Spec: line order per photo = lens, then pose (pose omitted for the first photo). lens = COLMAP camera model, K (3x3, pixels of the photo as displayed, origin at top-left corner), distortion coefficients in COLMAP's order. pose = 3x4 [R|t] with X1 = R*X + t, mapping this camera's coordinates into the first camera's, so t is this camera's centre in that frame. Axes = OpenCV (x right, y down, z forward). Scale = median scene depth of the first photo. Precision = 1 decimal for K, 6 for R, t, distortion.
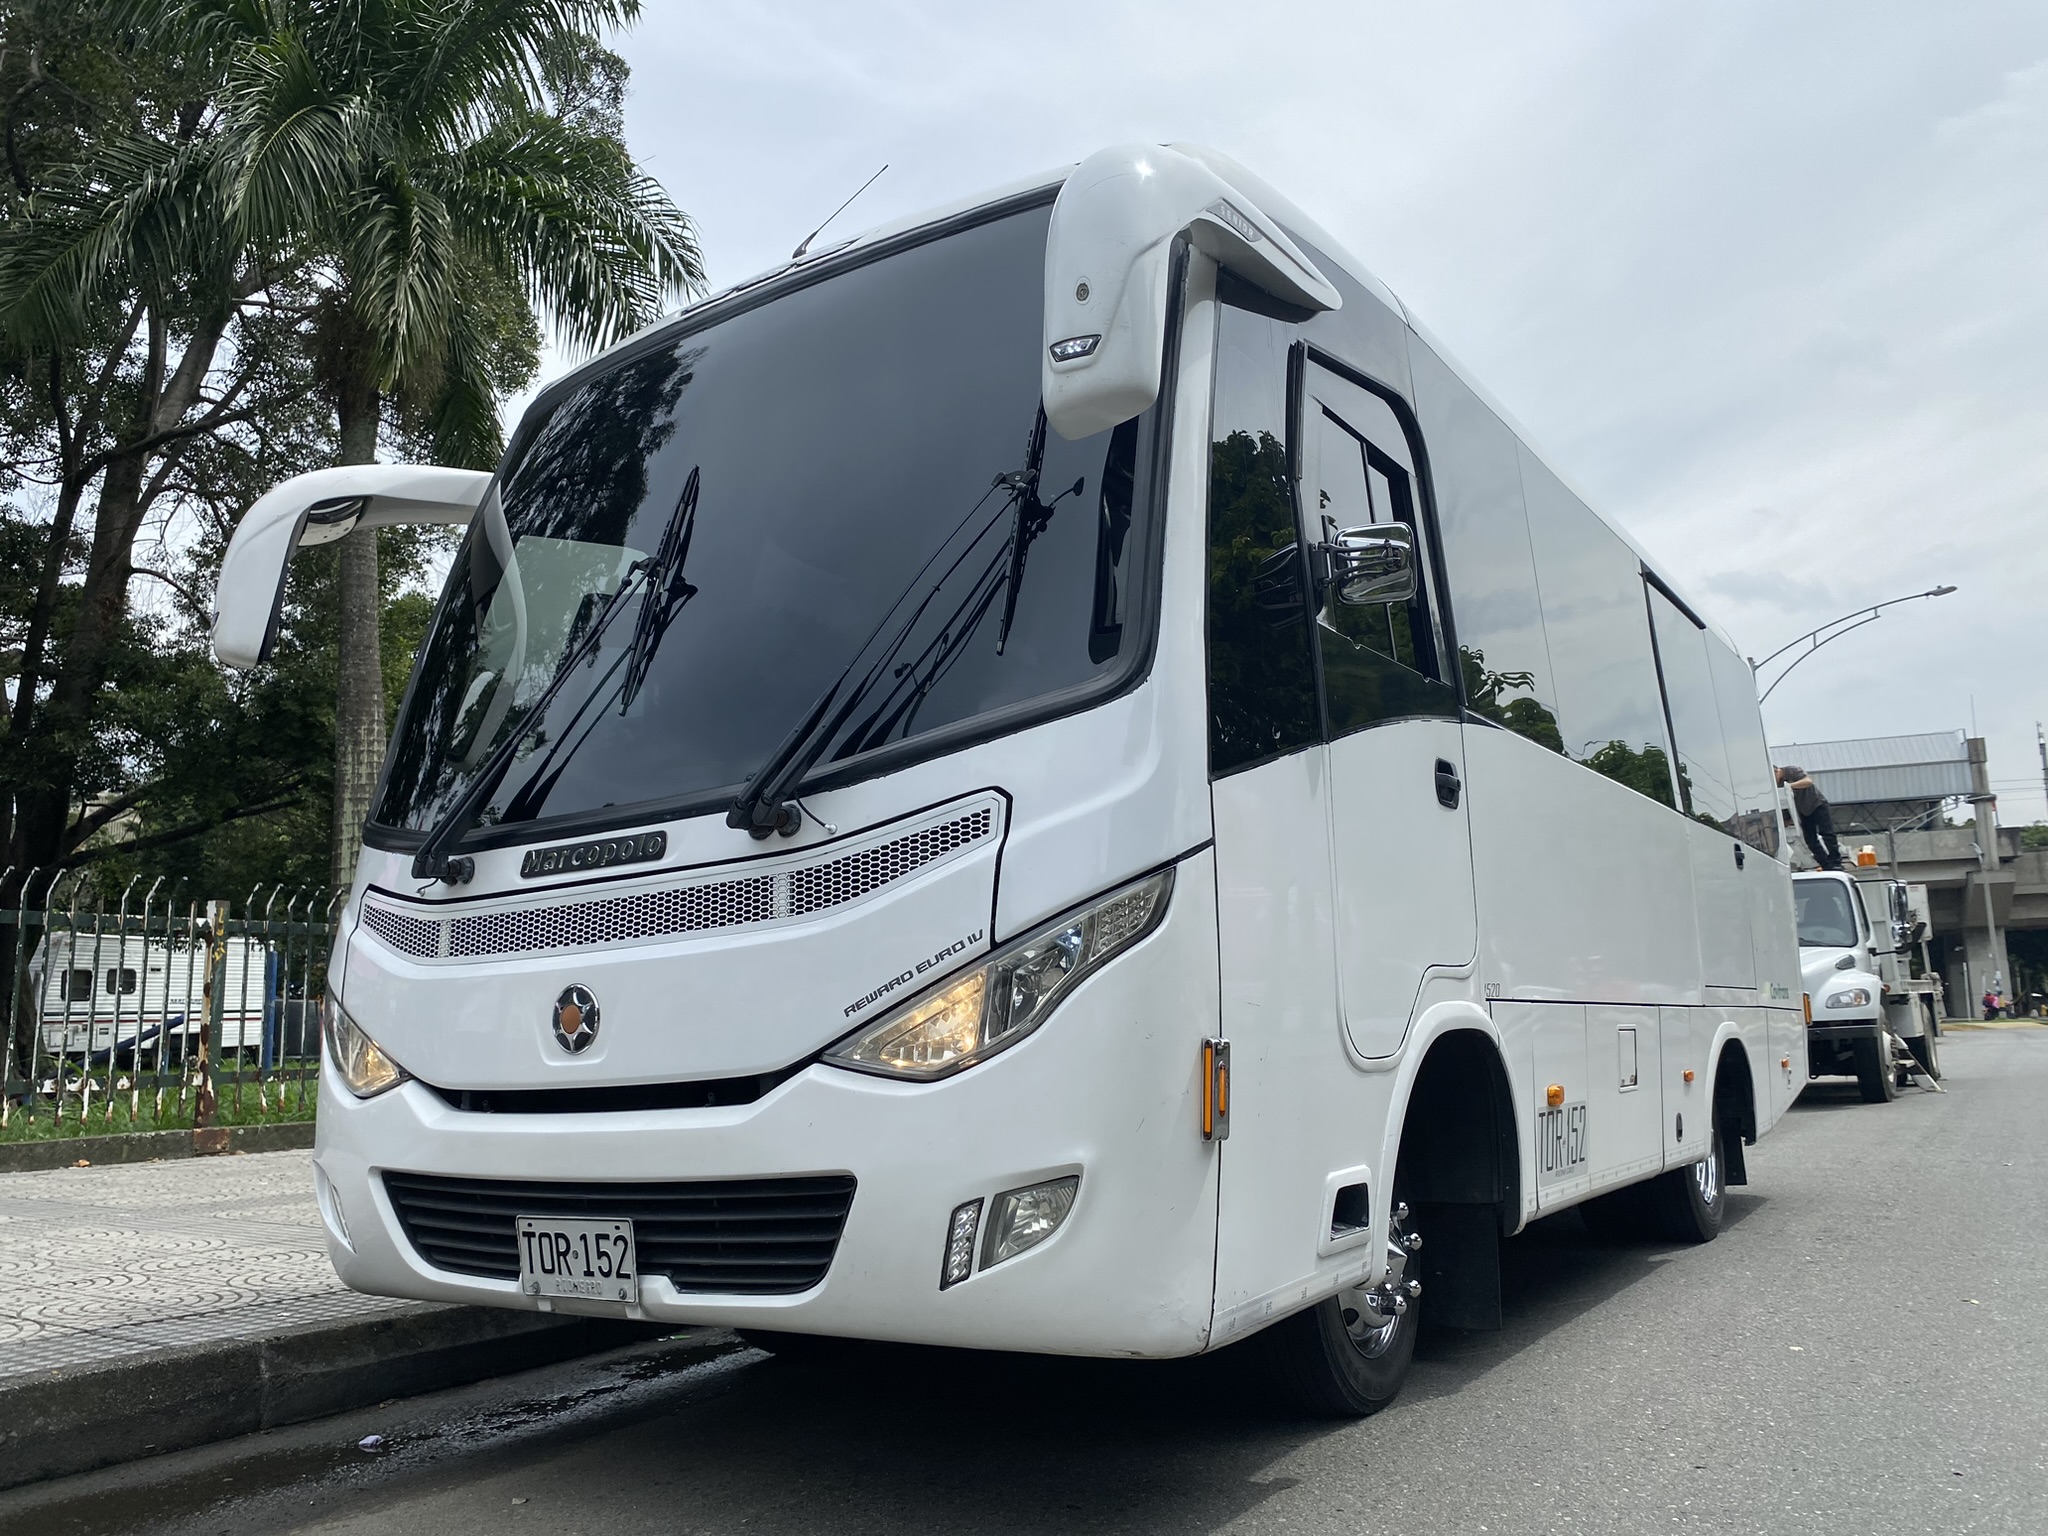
lens RADIAL K [[1581.4, 0, 1015.3], [0, 1581.4, 718.8], [0, 0, 1]] dist [0.003435, -0.006473]
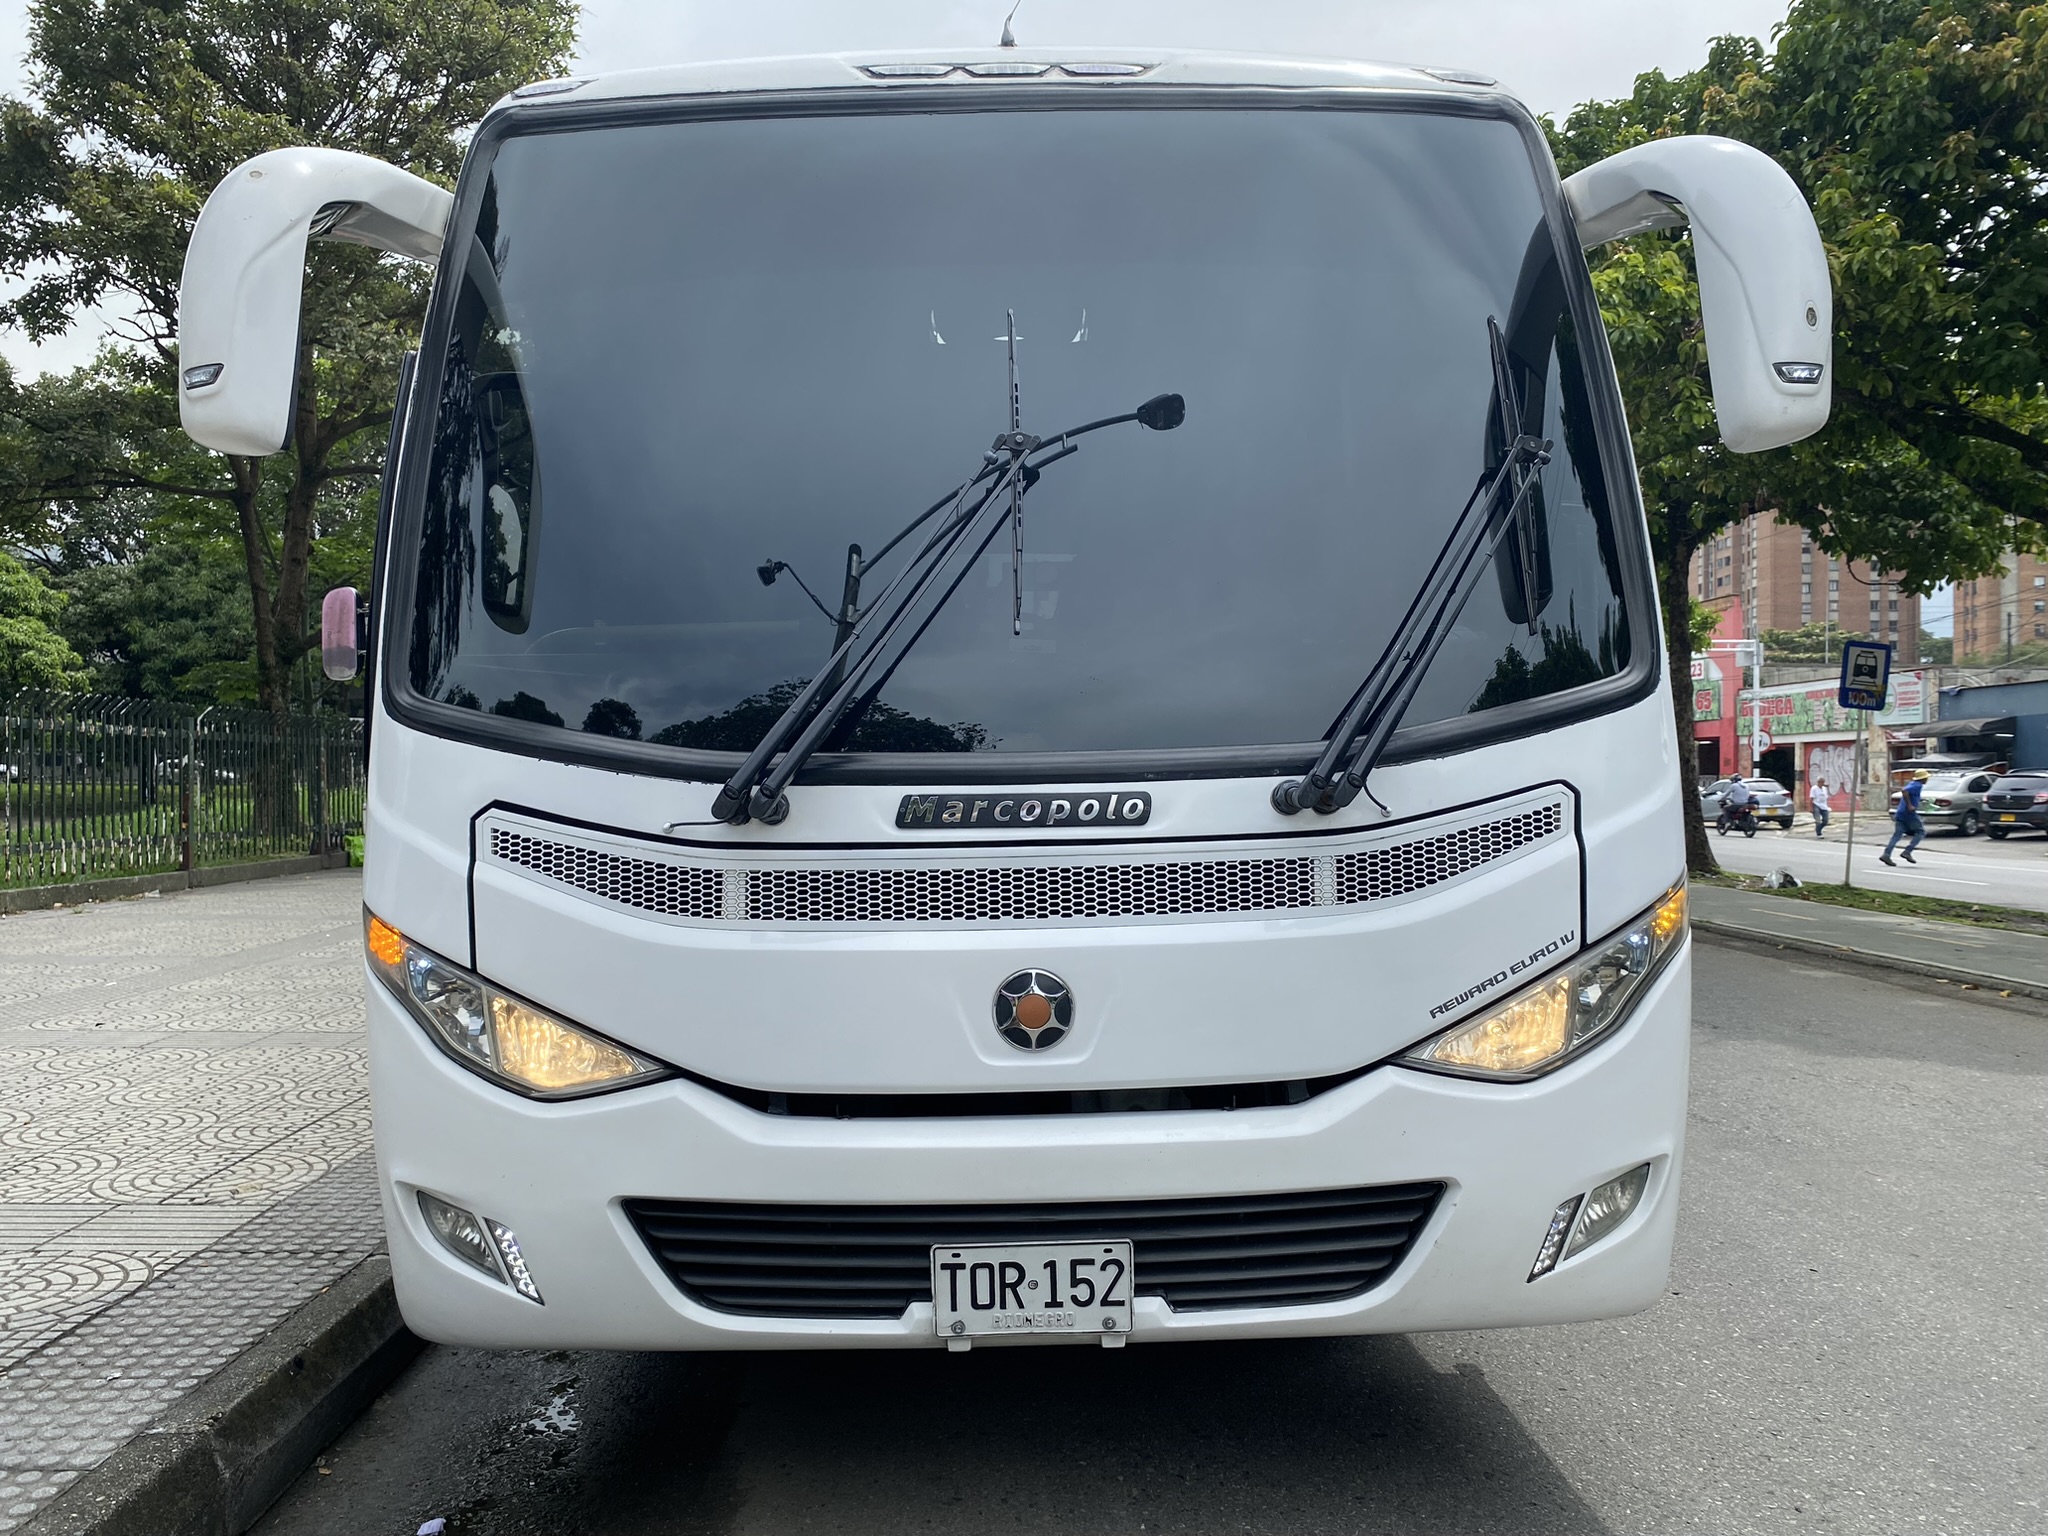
lens RADIAL K [[1592.6, 0, 1024.0], [0, 1592.6, 768.0], [0, 0, 1]] dist [0.212858, -0.429663]
pose [[0.808774, 0.022533, 0.587688, -0.671918], [-0.138730, 0.978376, 0.153406, -0.055335], [-0.571523, -0.205601, 0.794411, 0.309299]]
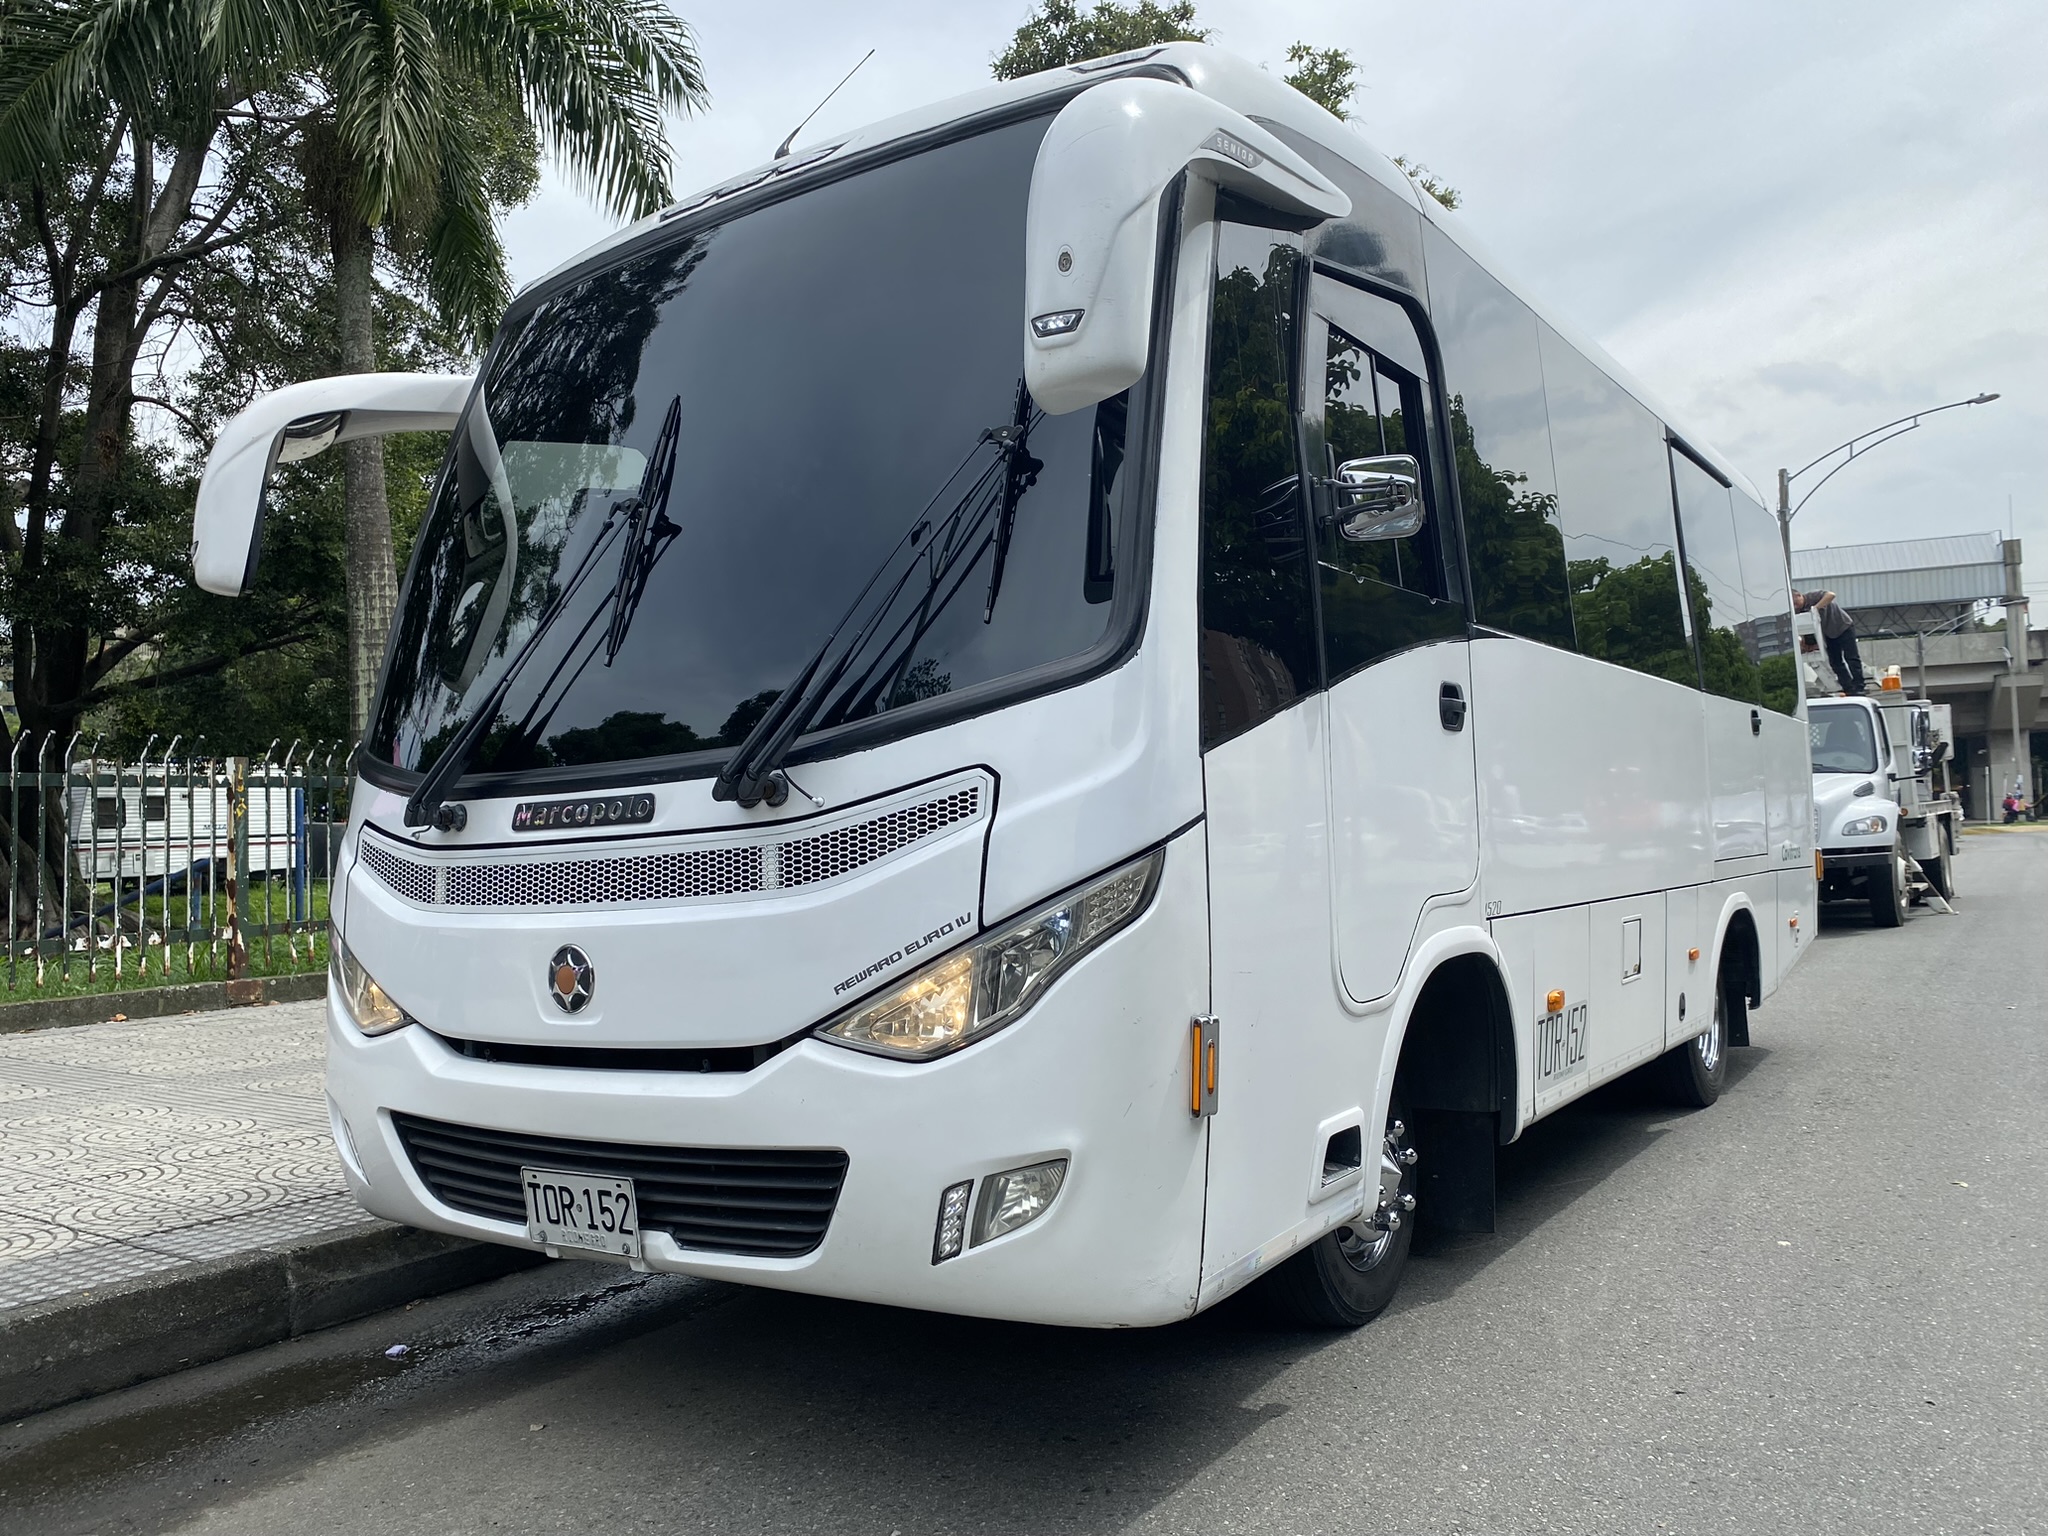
lens RADIAL K [[1587.2, 0, 1029.8], [0, 1587.2, 698.3], [0, 0, 1]] dist [0.002006, -0.002767]
pose [[0.999939, -0.008191, -0.007425, 0.018860], [0.008979, 0.993537, 0.113152, -0.084693], [0.006450, -0.113212, 0.993550, 0.018925]]
